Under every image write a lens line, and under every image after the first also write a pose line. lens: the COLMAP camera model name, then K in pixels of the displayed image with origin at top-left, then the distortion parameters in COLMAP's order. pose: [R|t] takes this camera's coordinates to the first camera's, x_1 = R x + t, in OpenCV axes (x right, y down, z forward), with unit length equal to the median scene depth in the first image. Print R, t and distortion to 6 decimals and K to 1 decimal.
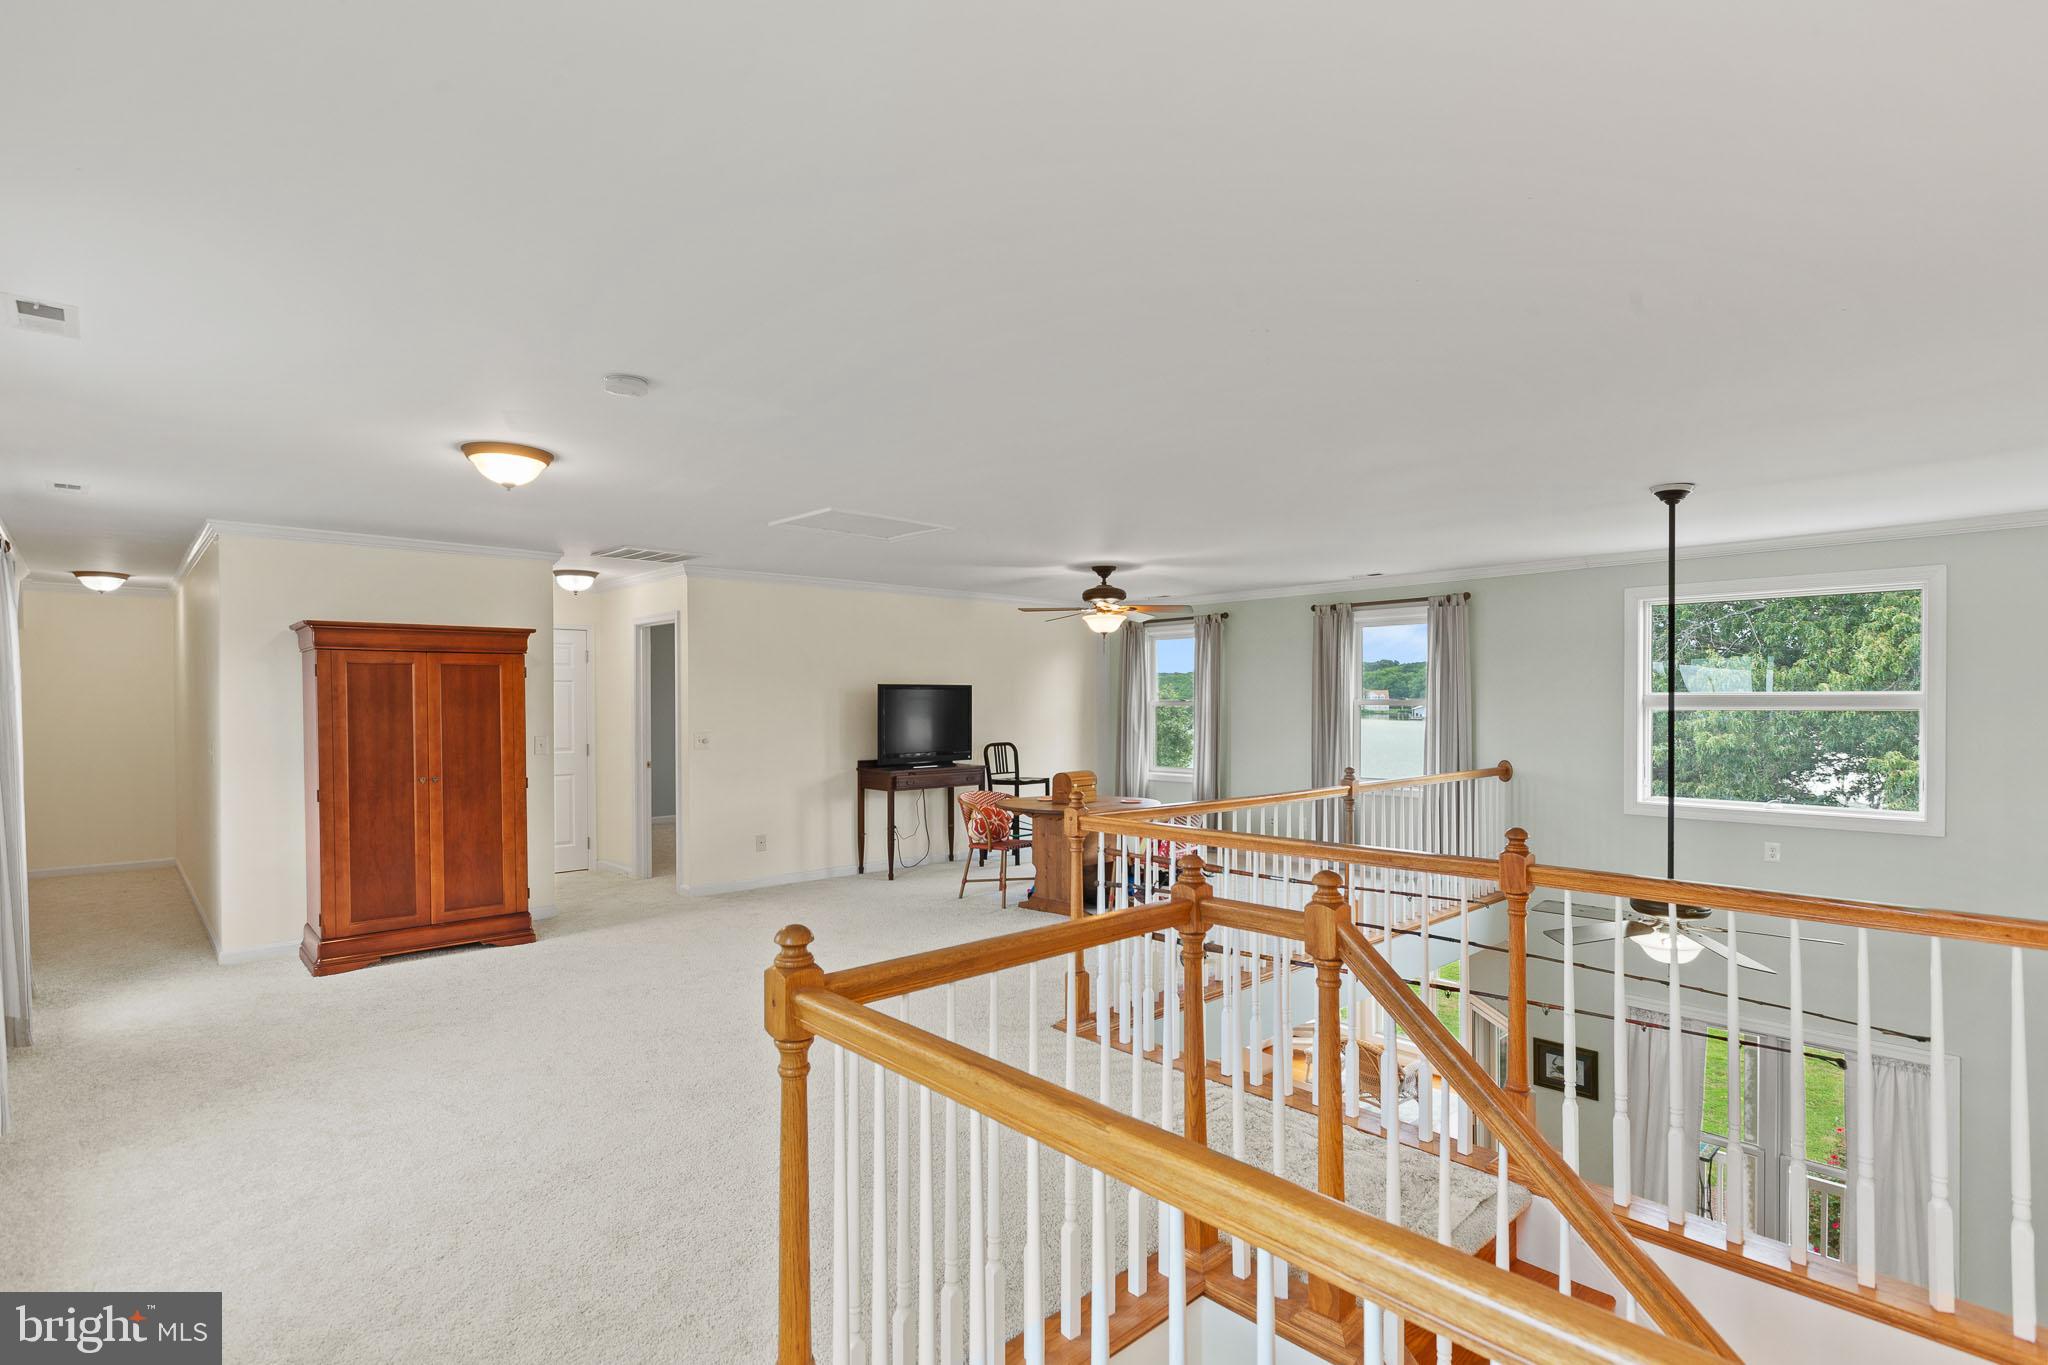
lens RADIAL K [[968.4, 0, 1027.7], [0, 968.4, 715.3], [0, 0, 1]] dist [0.000919, 0.000108]
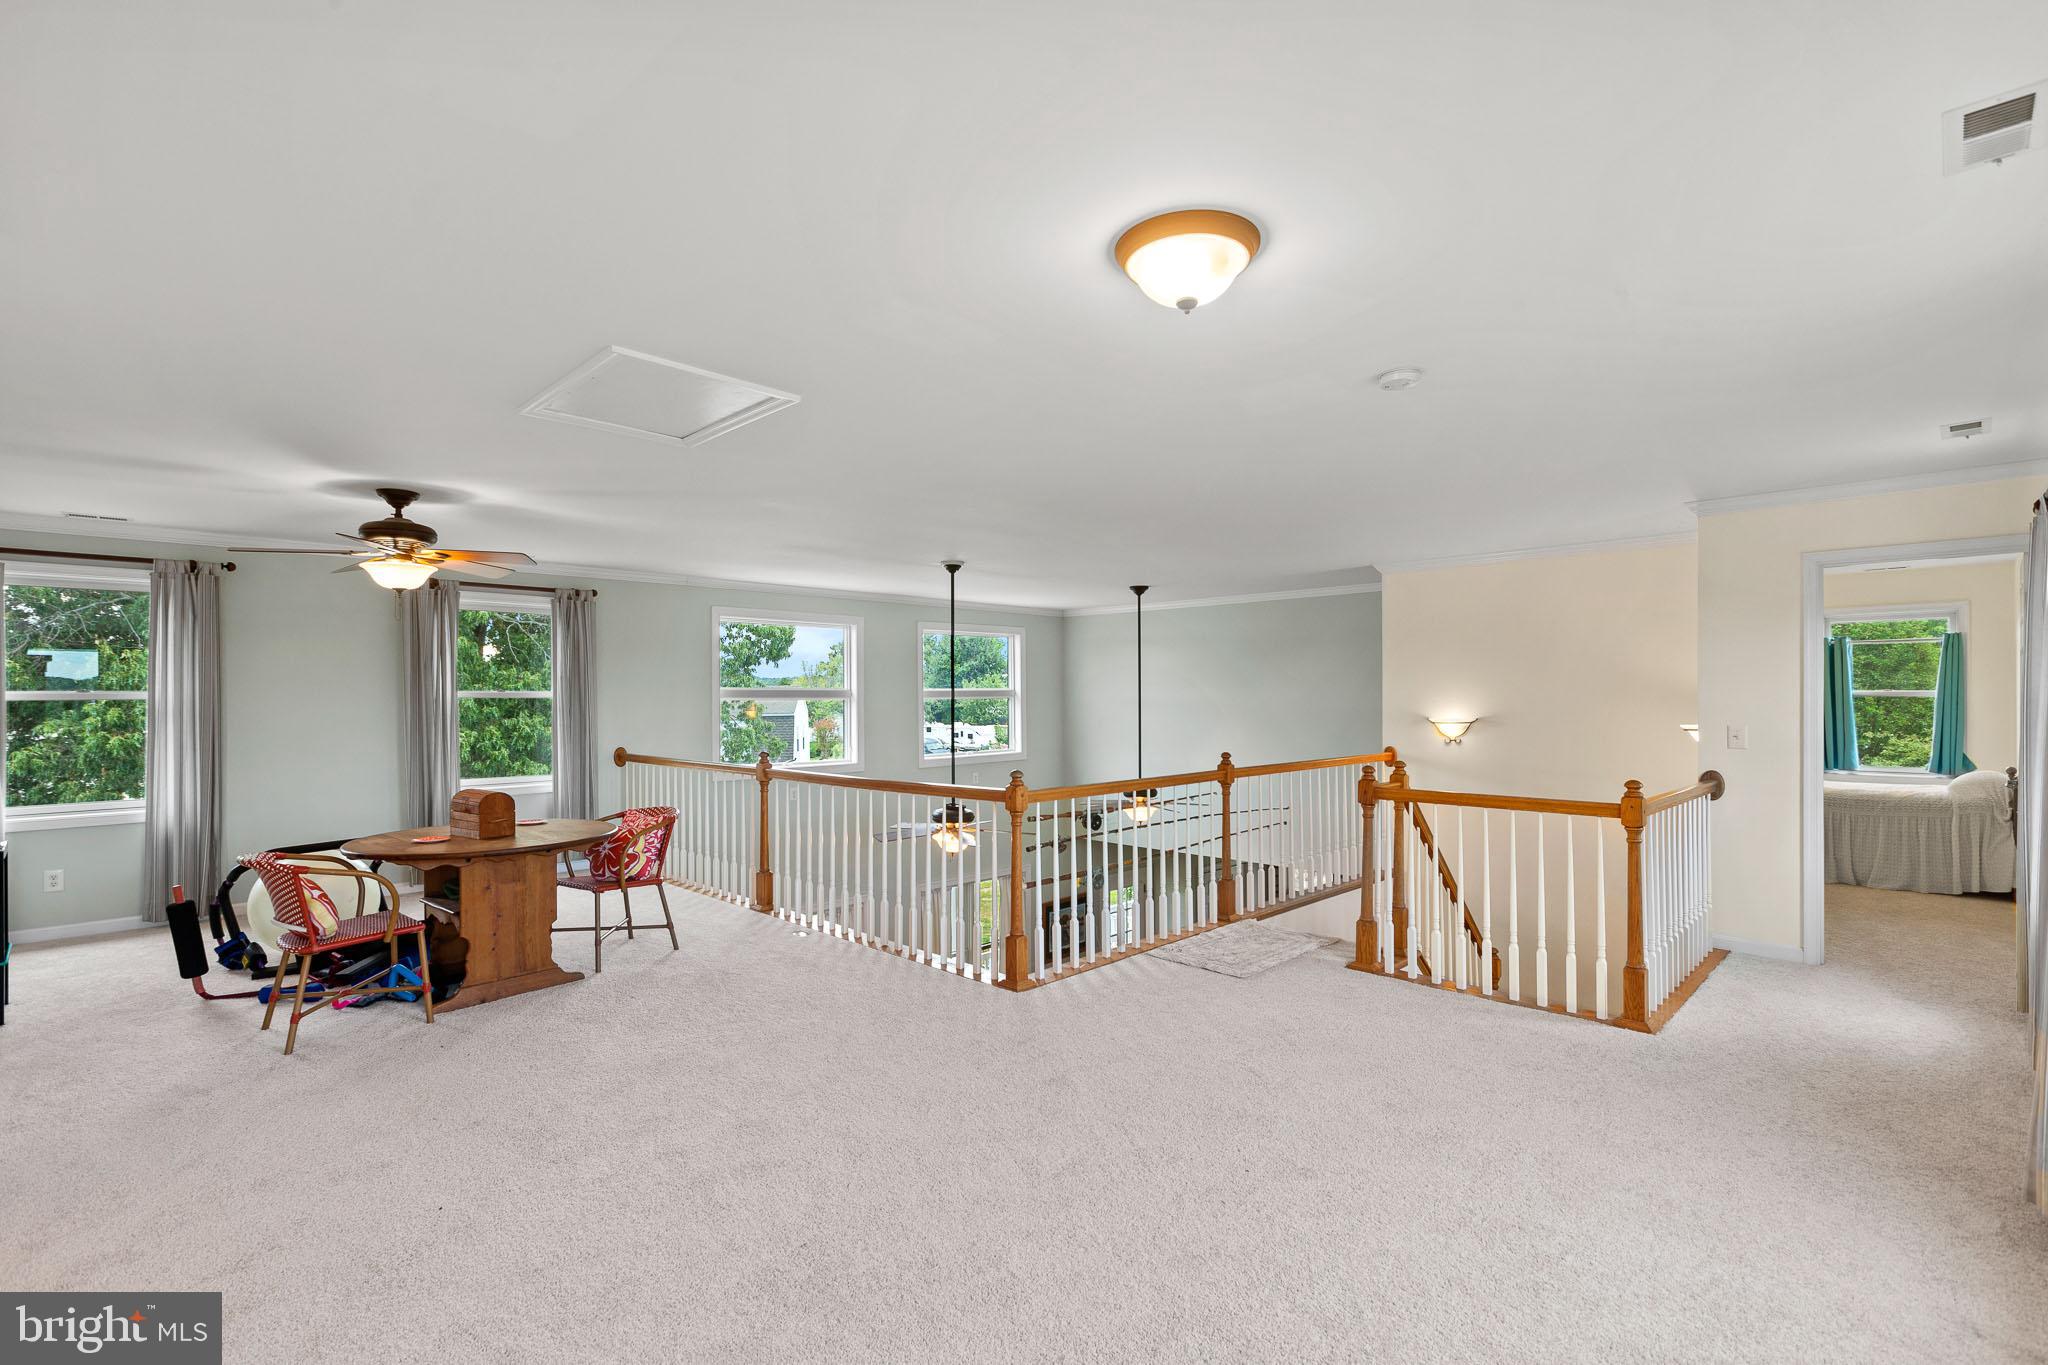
lens RADIAL K [[920.6, 0, 1024.0], [0, 920.6, 682.5], [0, 0, 1]] dist [0.001707, 0.000273]
pose [[-0.028488, 0.019443, 0.999405, -0.571756], [0.018519, 0.999649, -0.018920, -0.000842], [-0.999423, 0.017969, -0.028838, 0.599282]]
